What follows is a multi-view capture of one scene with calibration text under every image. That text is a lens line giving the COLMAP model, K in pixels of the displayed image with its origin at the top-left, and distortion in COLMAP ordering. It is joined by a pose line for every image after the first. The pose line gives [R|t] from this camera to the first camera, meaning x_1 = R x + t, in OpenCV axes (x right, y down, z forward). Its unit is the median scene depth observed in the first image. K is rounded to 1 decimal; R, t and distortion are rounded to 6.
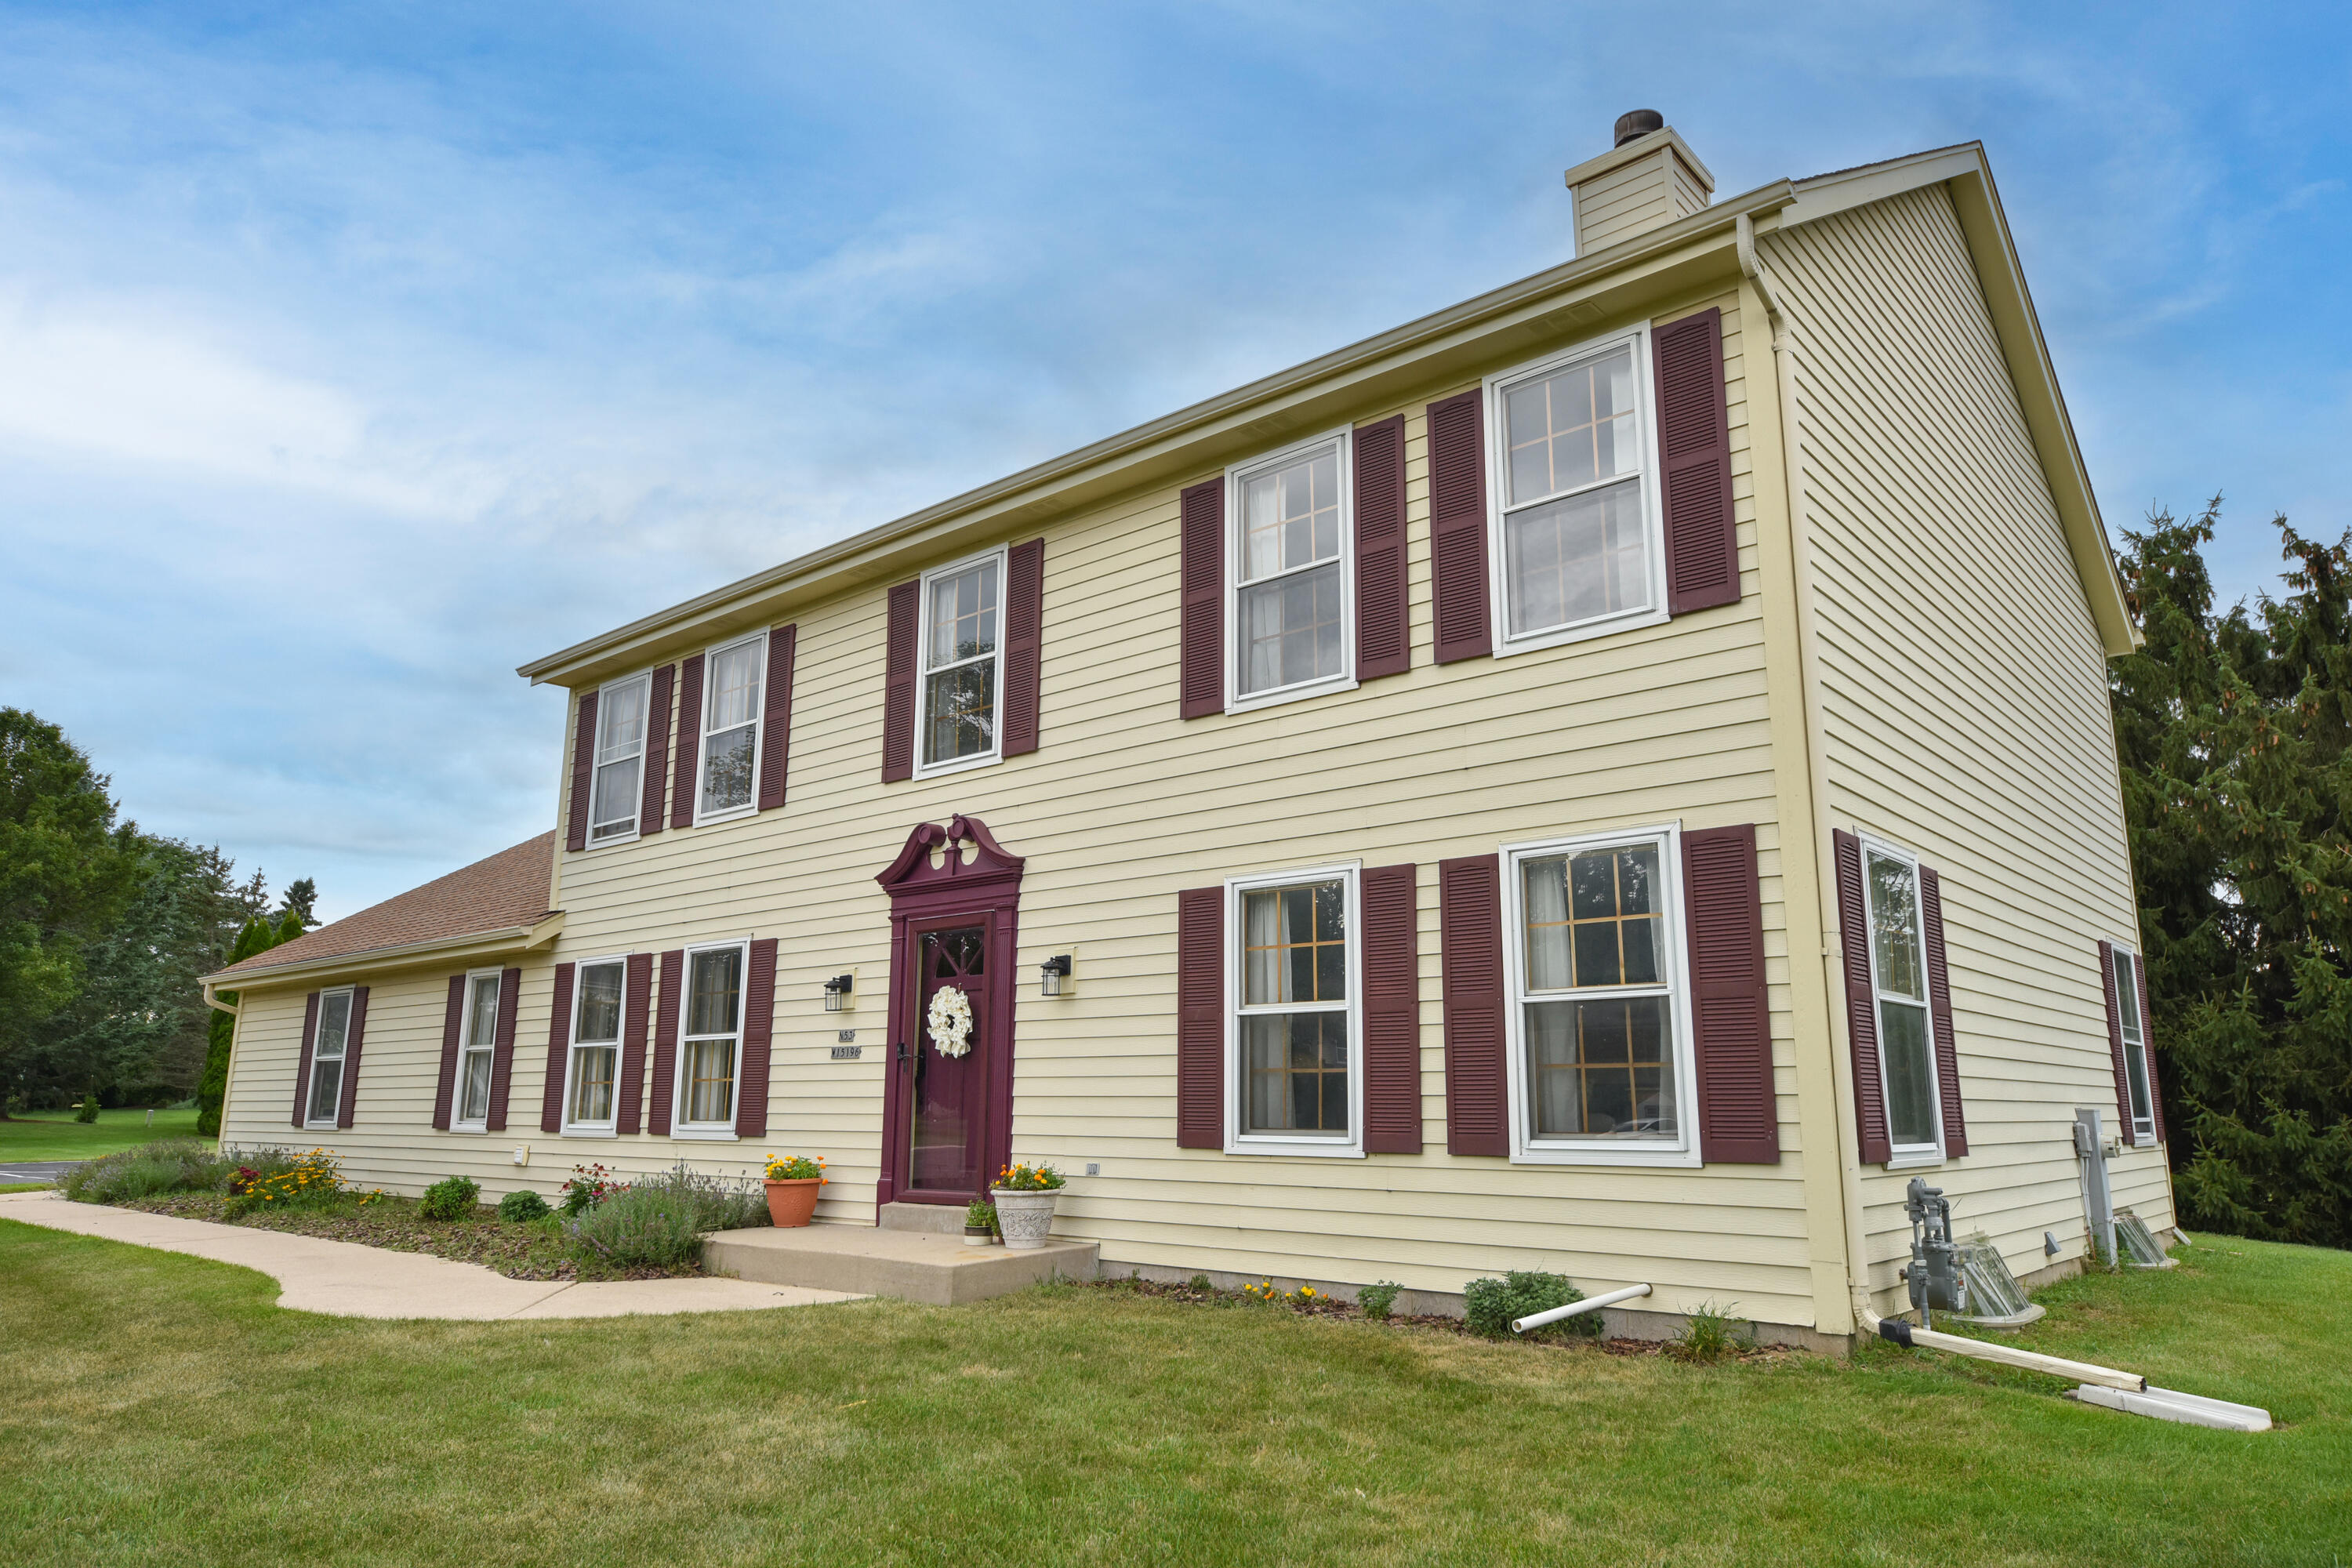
lens RADIAL K [[1502.9, 0, 1177.7], [0, 1502.9, 798.7], [0, 0, 1]] dist [0.027813, 0.001320]
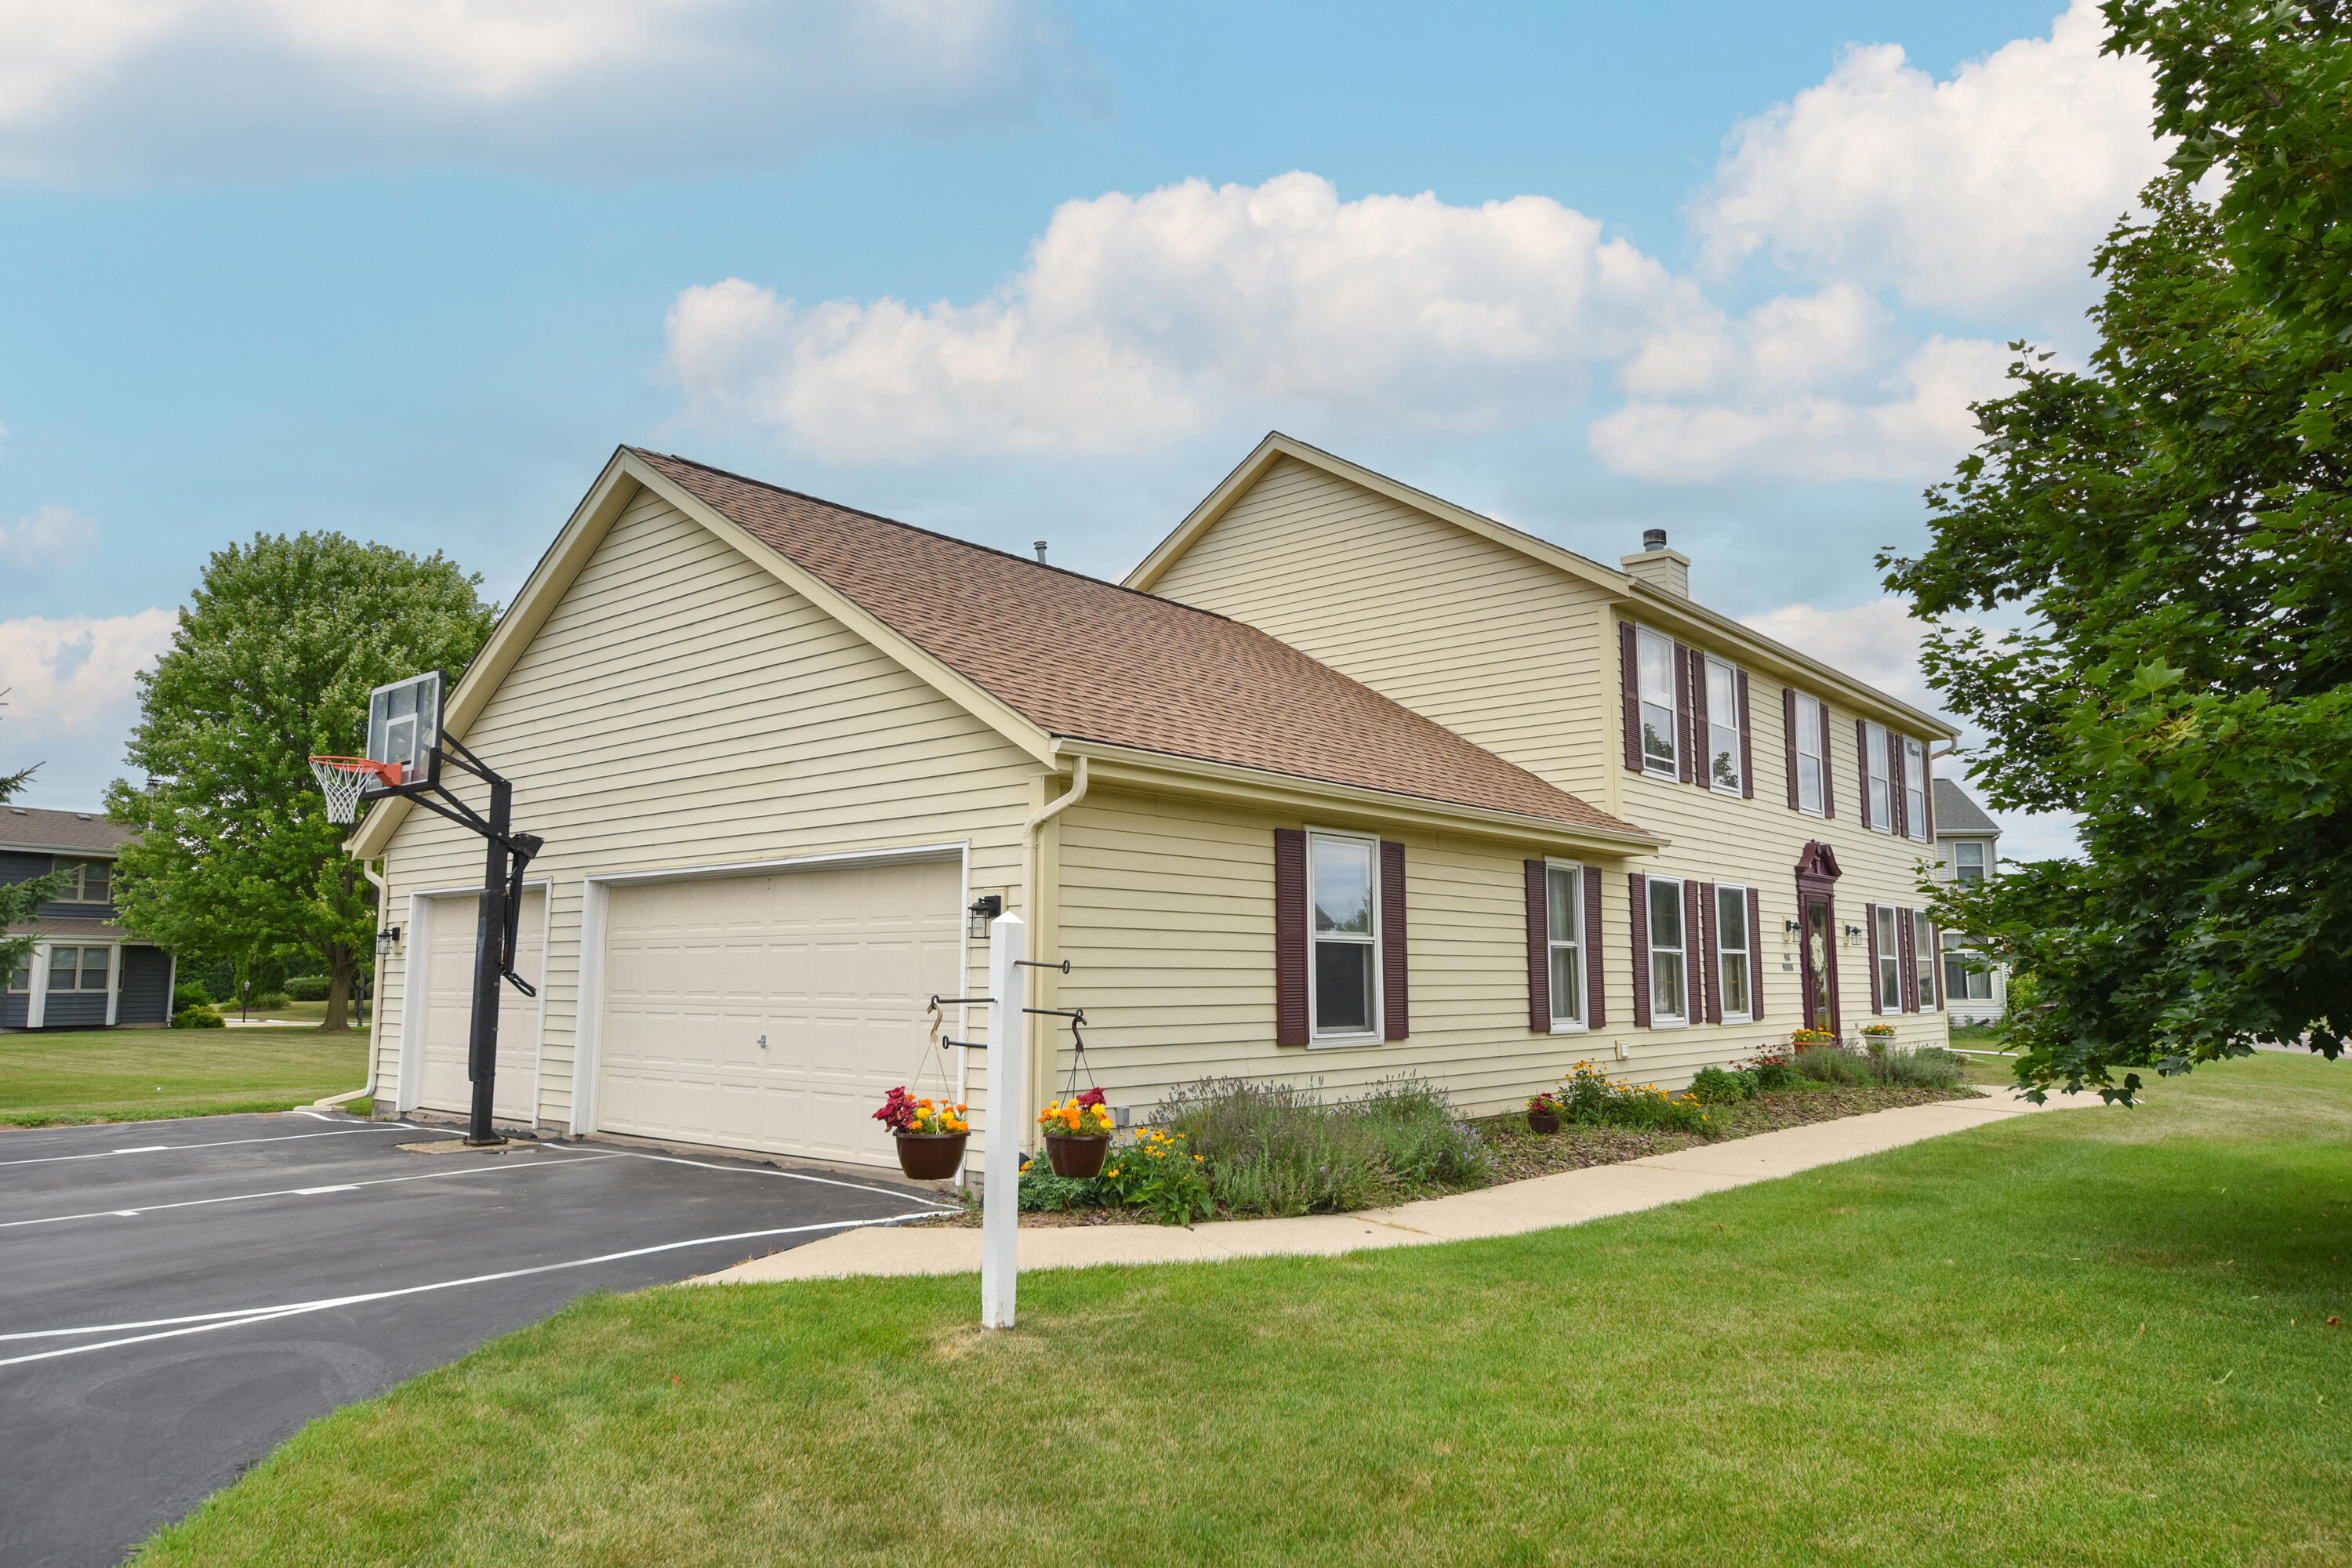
lens RADIAL K [[1502.9, 0, 1177.7], [0, 1502.9, 798.7], [0, 0, 1]] dist [0.027813, 0.001320]
pose [[0.004680, 0.138059, 0.990413, -1.943216], [-0.174791, 0.975289, -0.135125, 0.341143], [-0.984594, -0.172483, 0.028696, 1.705136]]
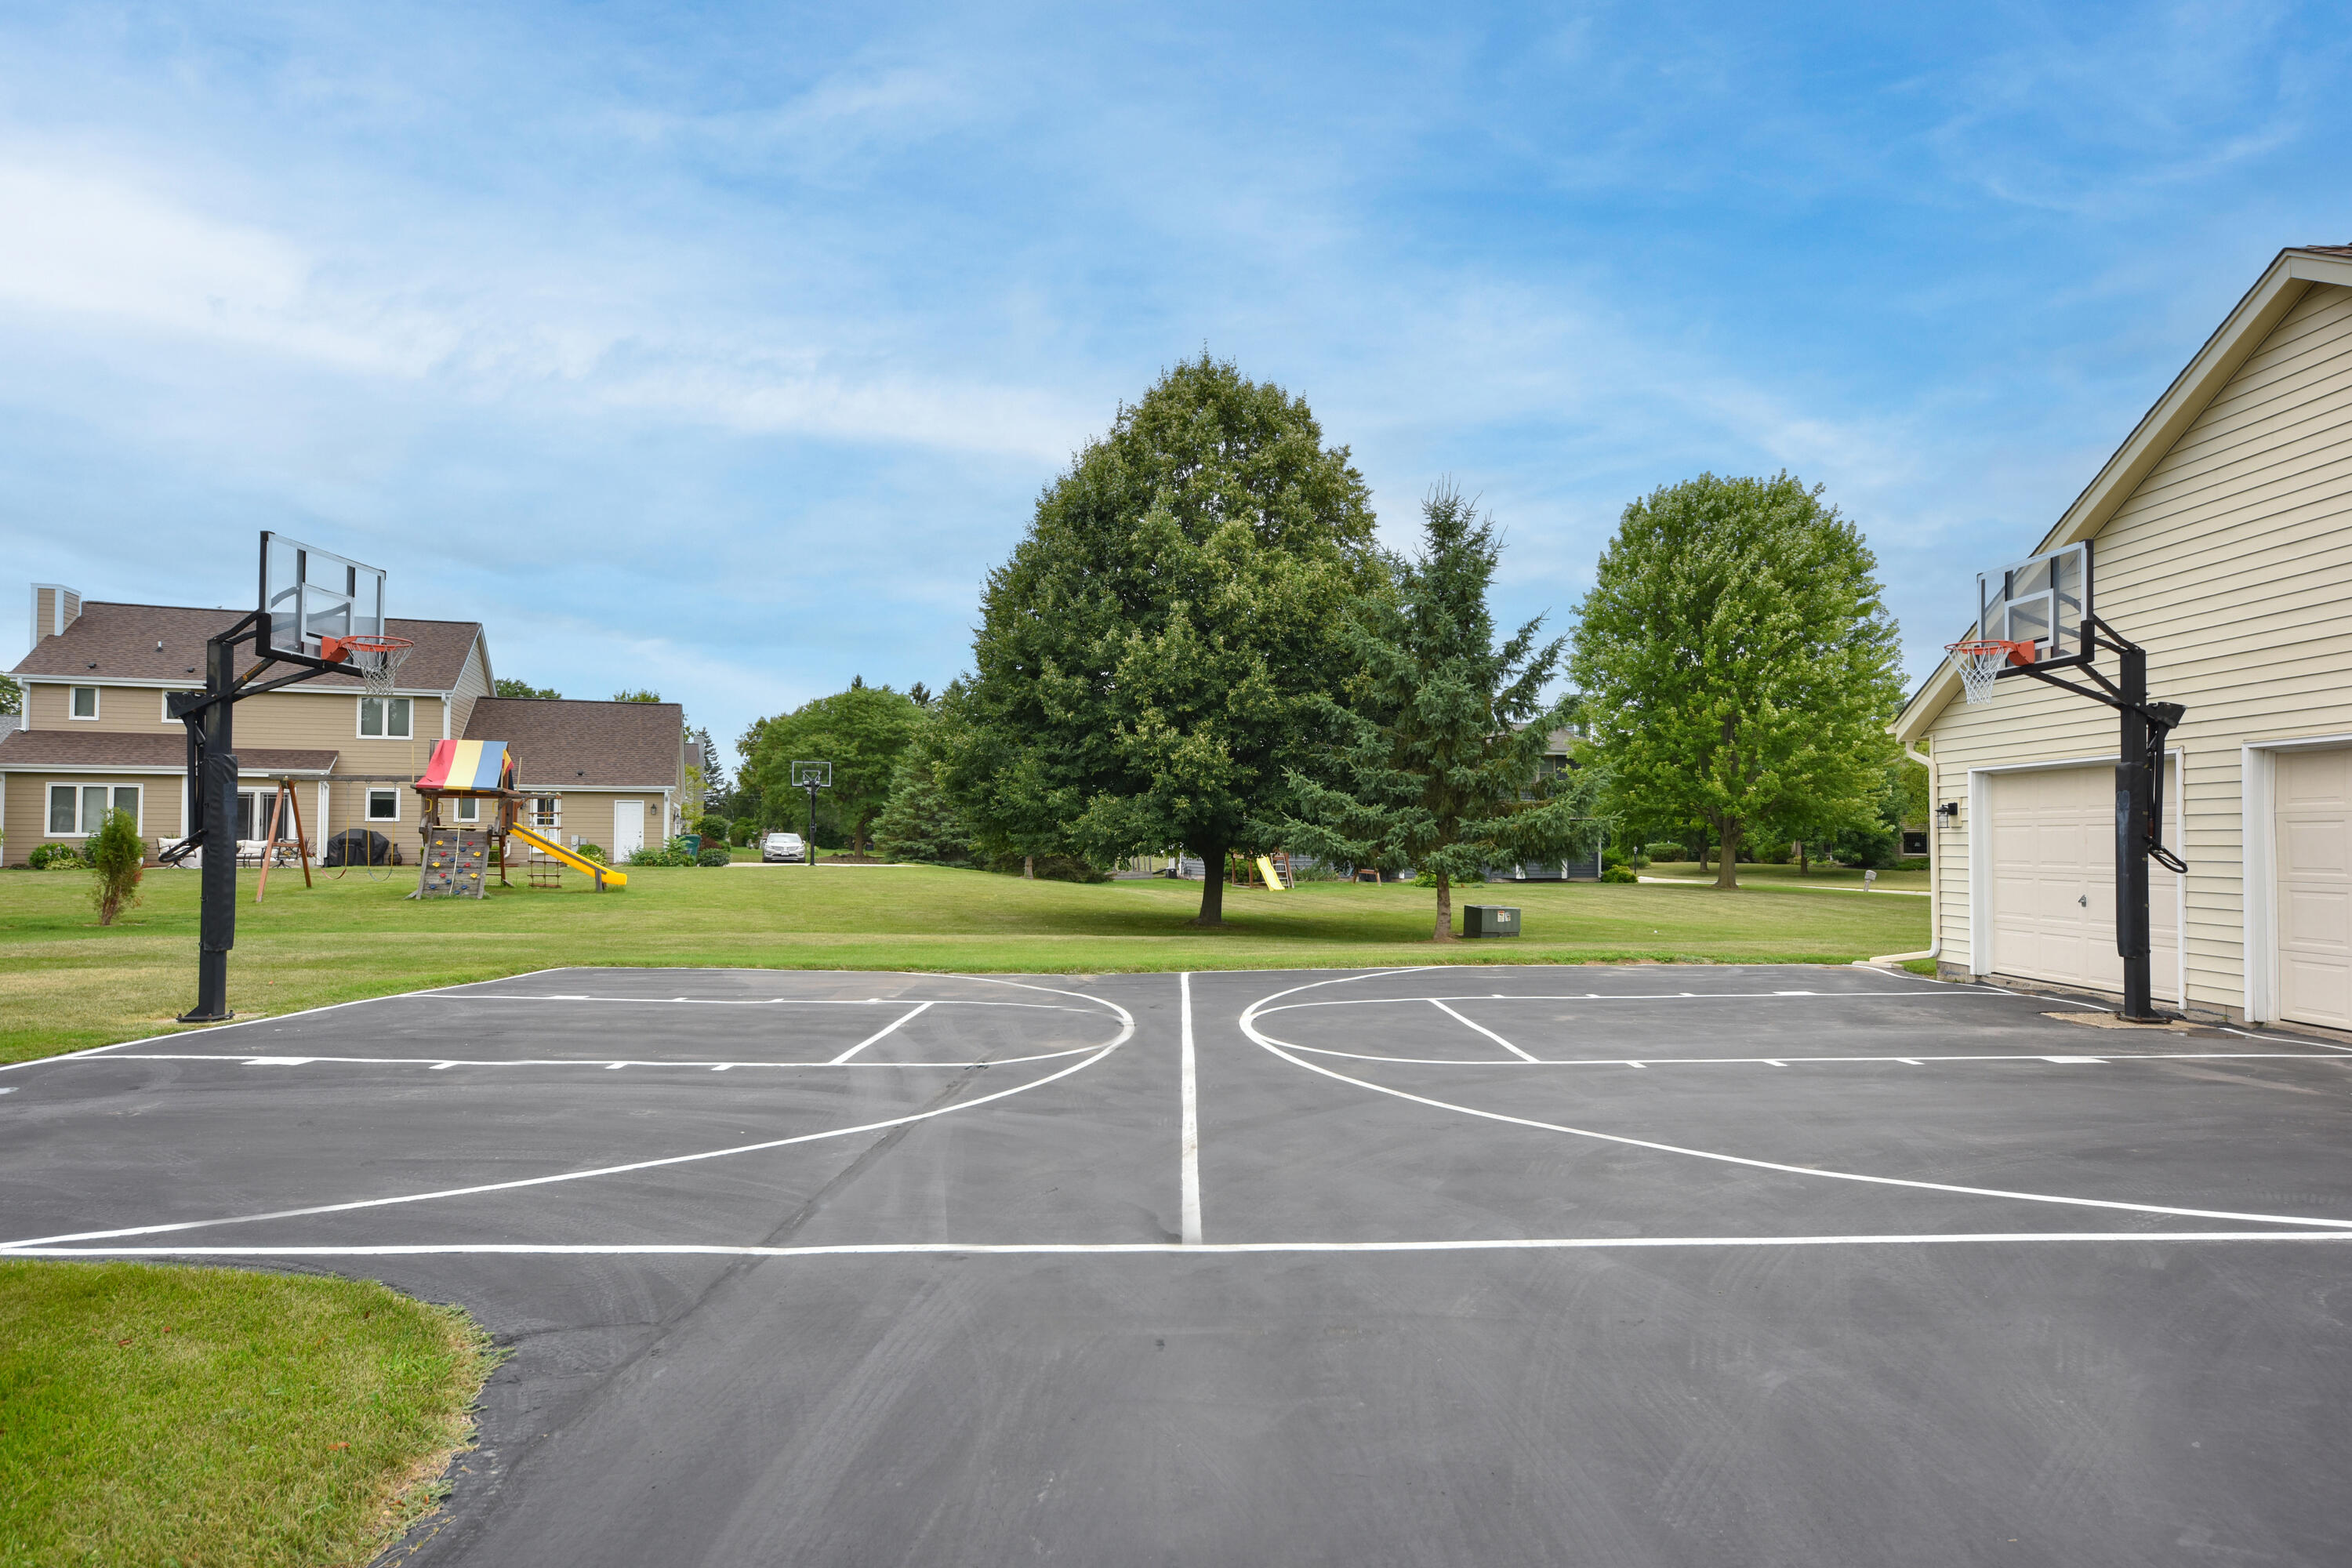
lens RADIAL K [[1295.1, 0, 1192.8], [0, 1295.1, 806.1], [0, 0, 1]] dist [-0.004261, 0.020903]
pose [[0.746310, 0.039533, 0.664424, -1.946397], [-0.131865, 0.987230, 0.089377, 0.381277], [-0.652406, -0.154317, 0.741993, 1.972168]]
